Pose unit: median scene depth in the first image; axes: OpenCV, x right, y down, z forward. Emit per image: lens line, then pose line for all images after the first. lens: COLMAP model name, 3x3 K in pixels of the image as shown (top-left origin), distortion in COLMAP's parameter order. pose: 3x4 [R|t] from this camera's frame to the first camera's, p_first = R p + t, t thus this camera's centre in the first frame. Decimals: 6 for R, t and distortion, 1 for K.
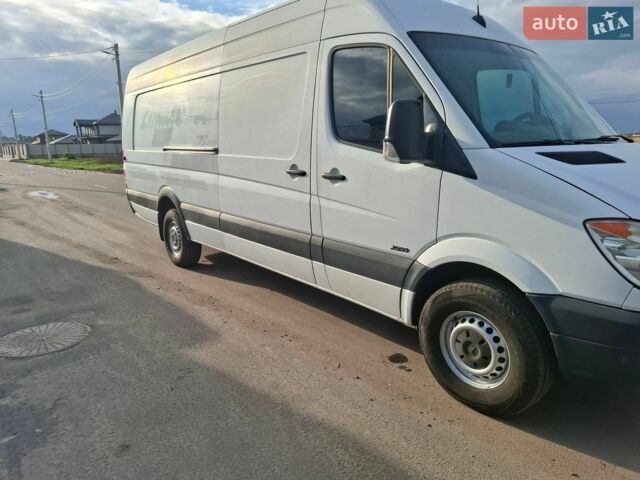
lens RADIAL K [[455.6, 0, 320.0], [0, 455.6, 240.0], [0, 0, 1]] dist [0.055711, -0.052175]
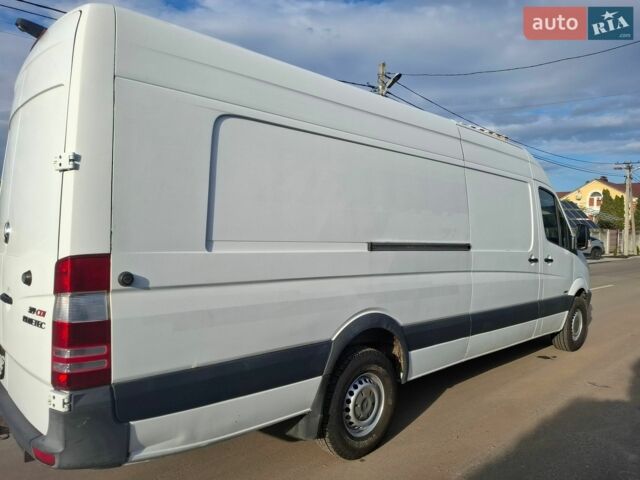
lens RADIAL K [[448.8, 0, 320.0], [0, 448.8, 240.0], [0, 0, 1]] dist [0.052649, -0.060190]
pose [[-0.046876, 0.019916, 0.998702, -0.945923], [0.213283, 0.976945, -0.009472, -0.224334], [-0.975865, 0.212562, -0.050043, 1.140509]]
